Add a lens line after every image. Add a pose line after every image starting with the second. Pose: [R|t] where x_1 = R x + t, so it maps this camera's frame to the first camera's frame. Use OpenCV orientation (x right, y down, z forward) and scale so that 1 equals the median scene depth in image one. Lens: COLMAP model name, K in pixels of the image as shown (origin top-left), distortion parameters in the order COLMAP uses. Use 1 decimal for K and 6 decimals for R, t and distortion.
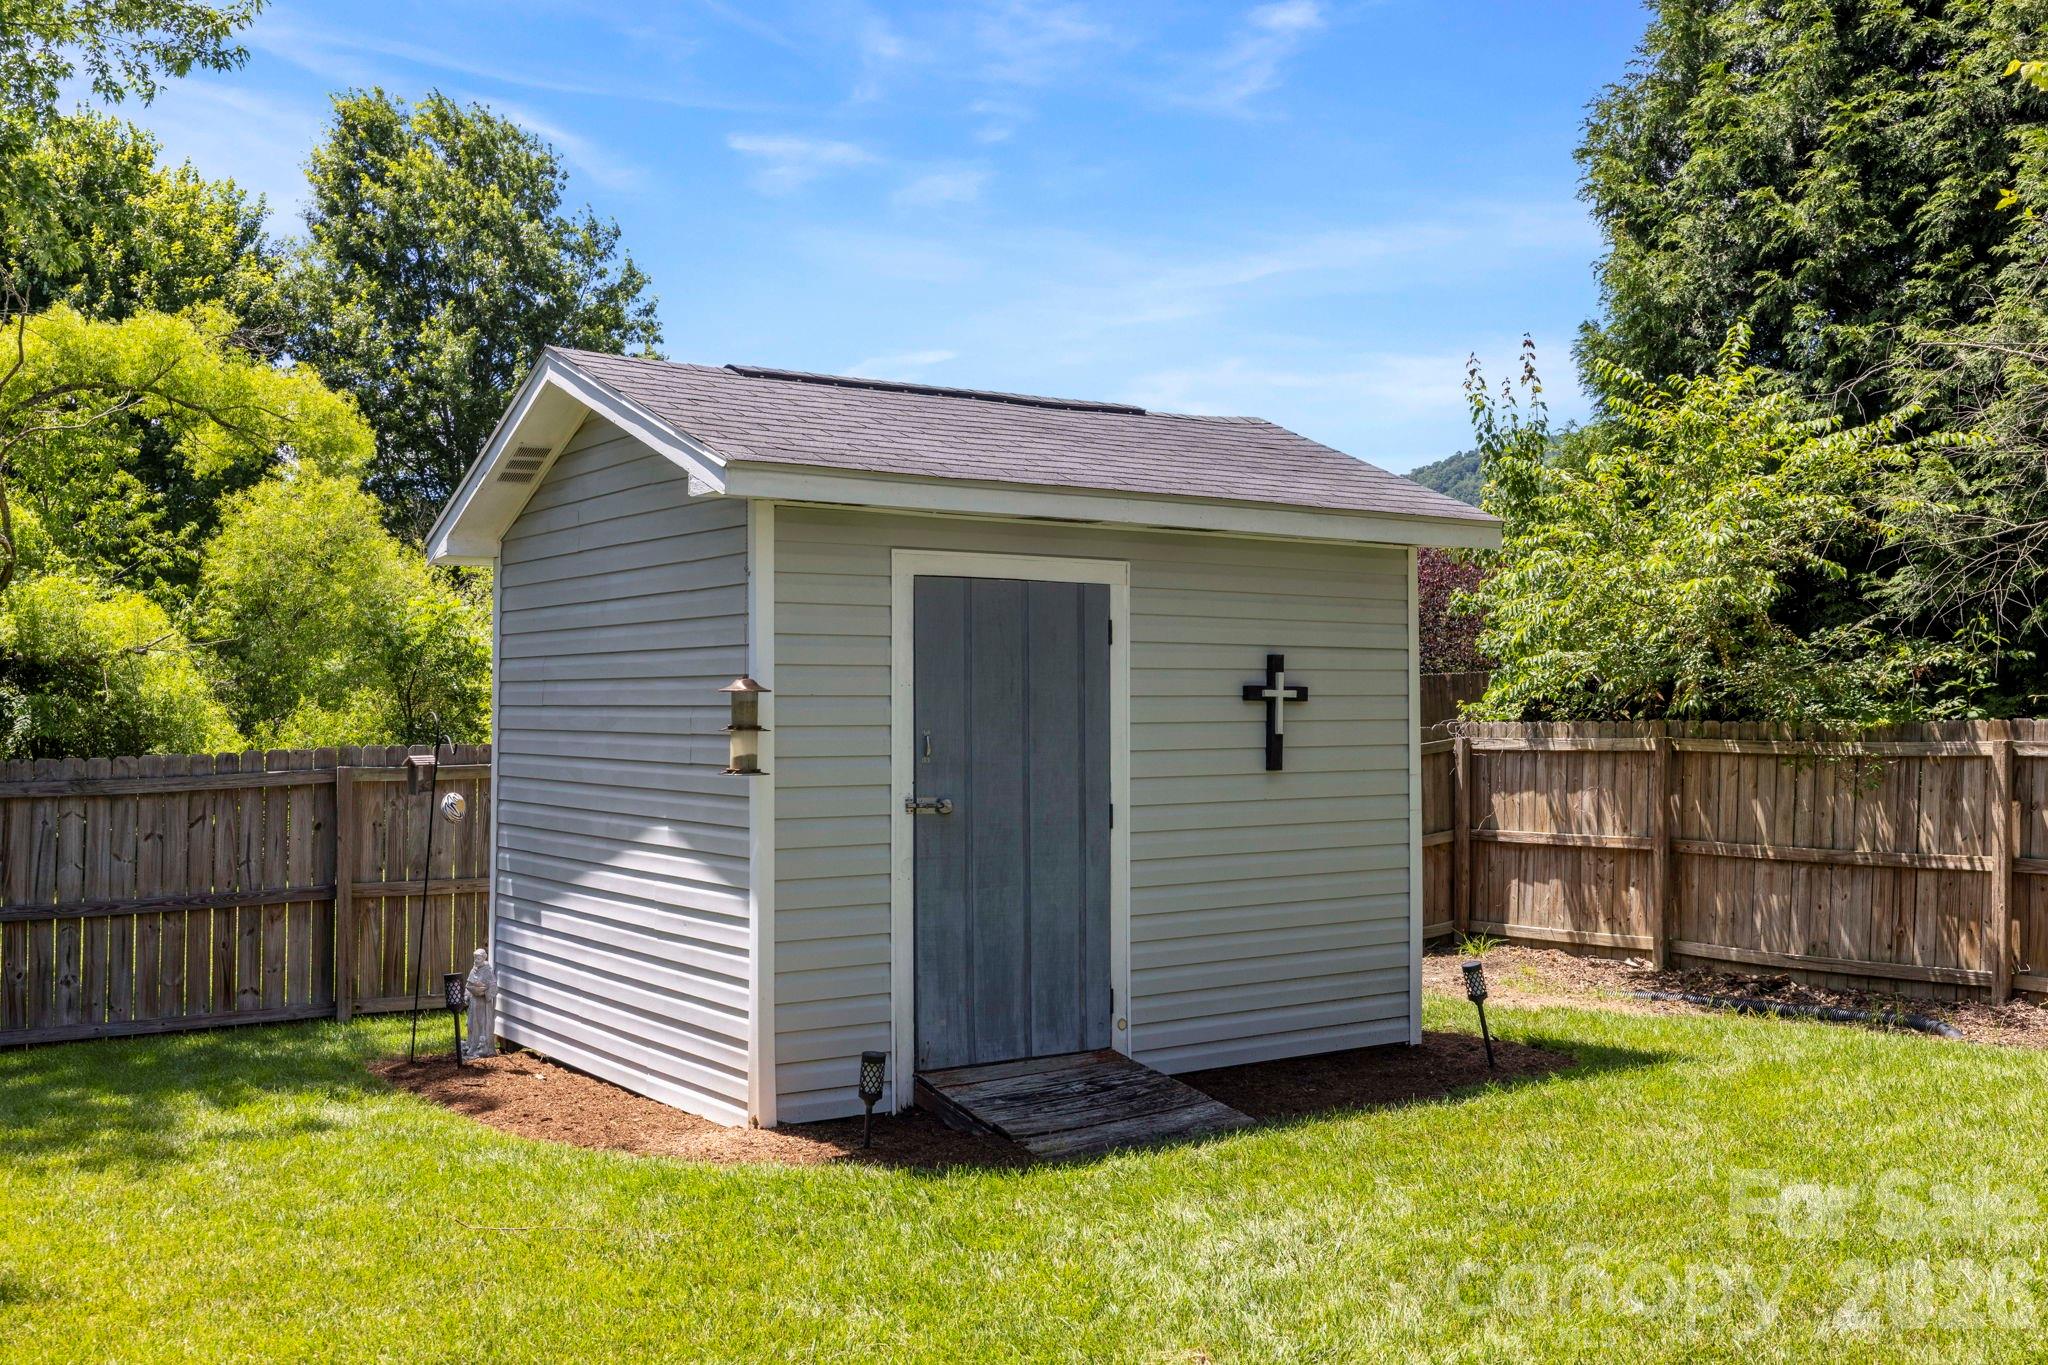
lens RADIAL K [[2000.5, 0, 1014.7], [0, 2000.5, 691.1], [0, 0, 1]] dist [0.009282, 0.005877]
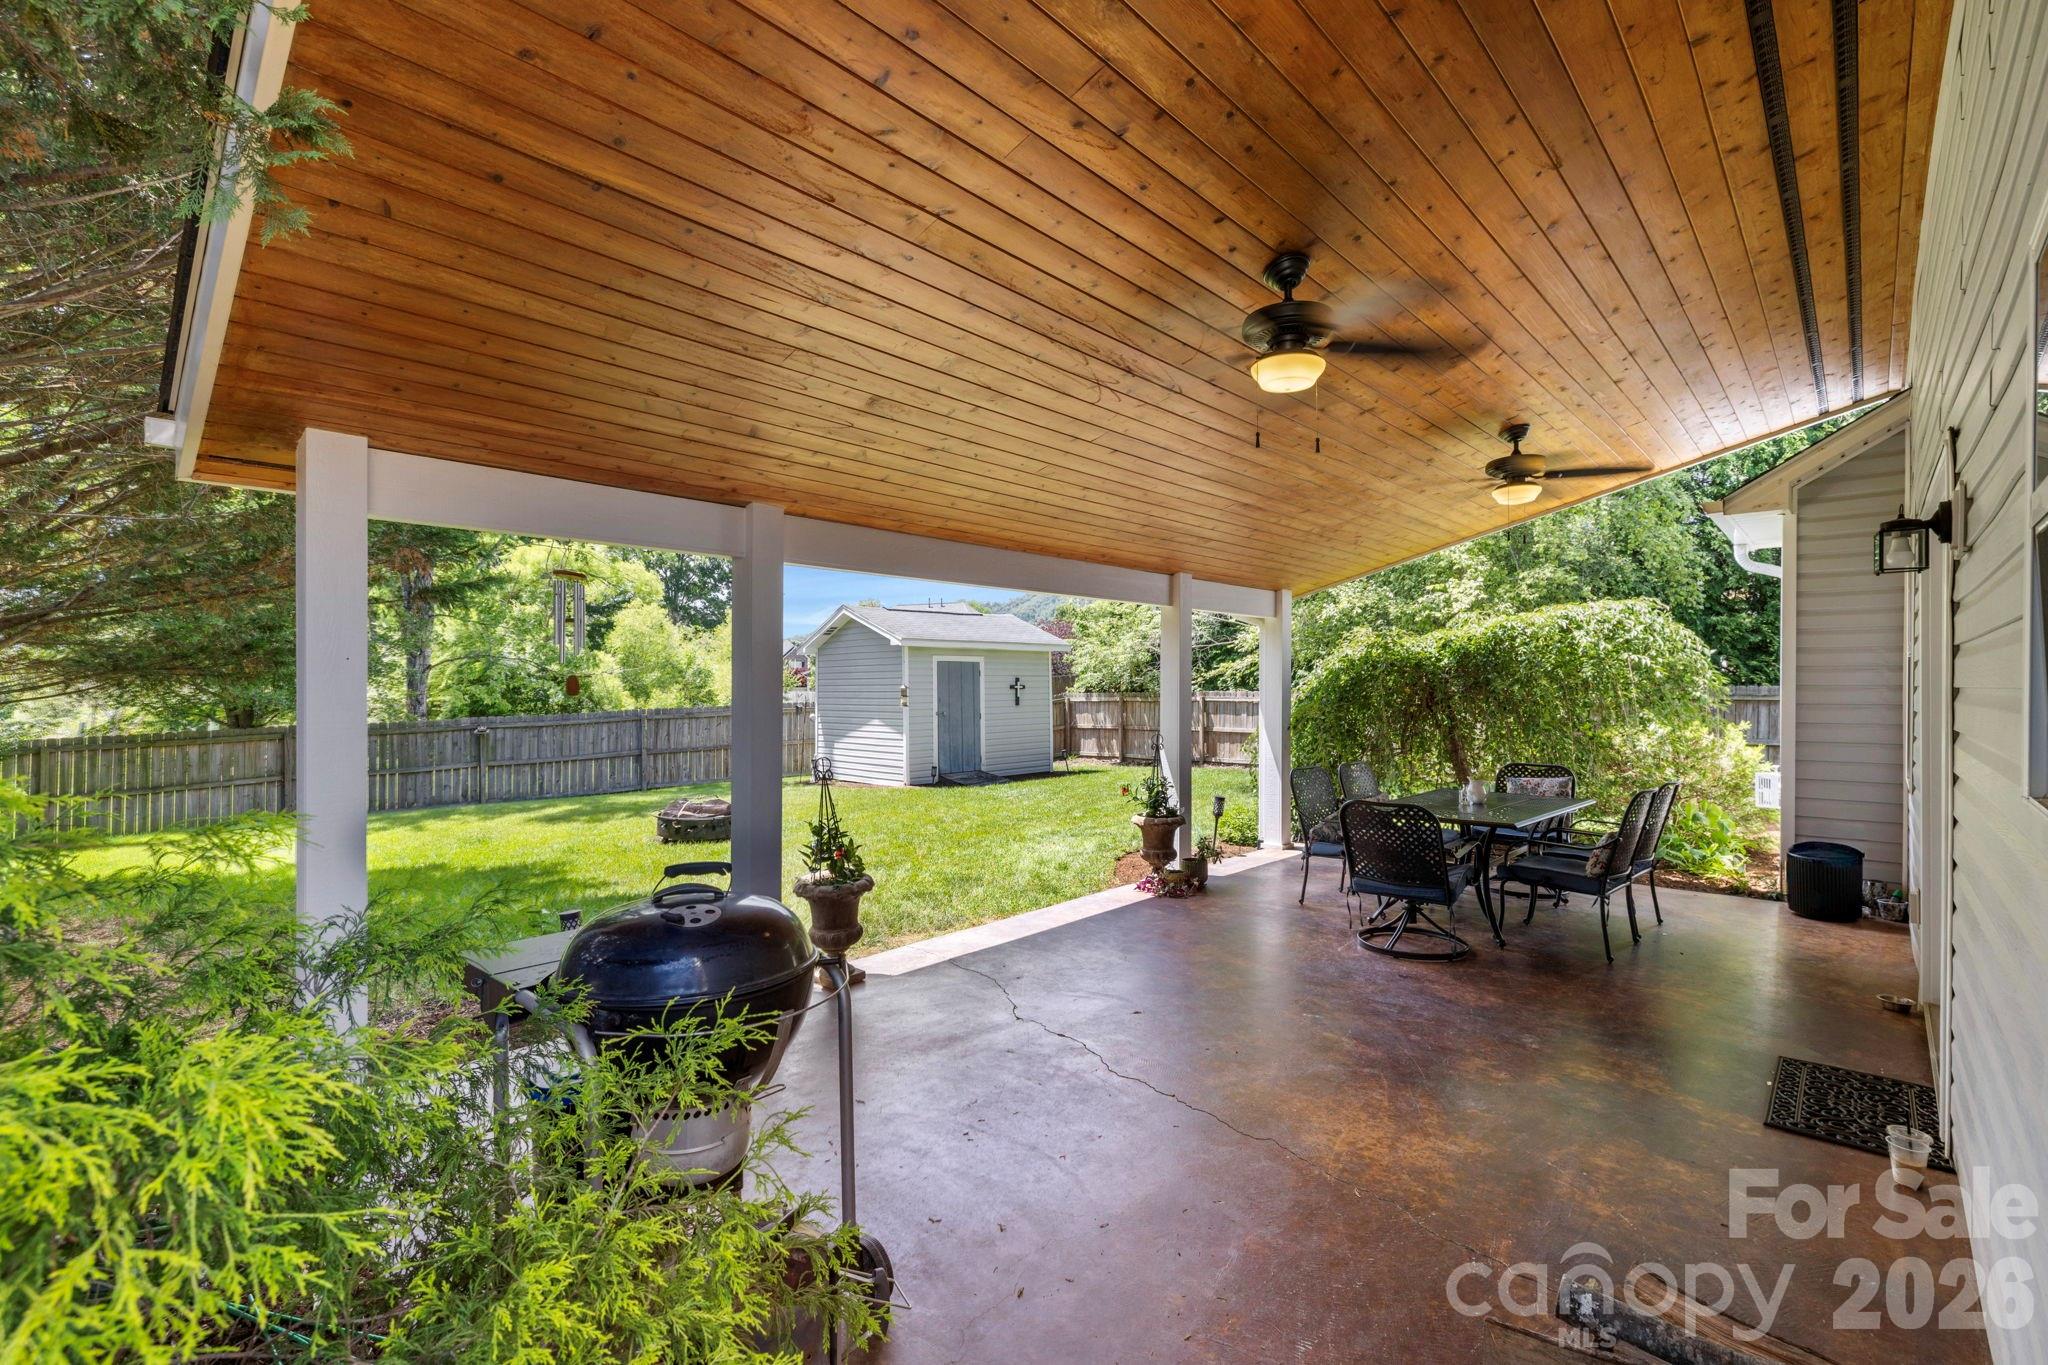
lens RADIAL K [[889.9, 0, 1015.8], [0, 889.9, 690.4], [0, 0, 1]] dist [0.001411, 0.000114]
pose [[0.989323, -0.009170, 0.145453, -0.100993], [0.007472, 0.999898, 0.012213, -0.010151], [-0.145550, -0.010995, 0.989290, -0.585411]]
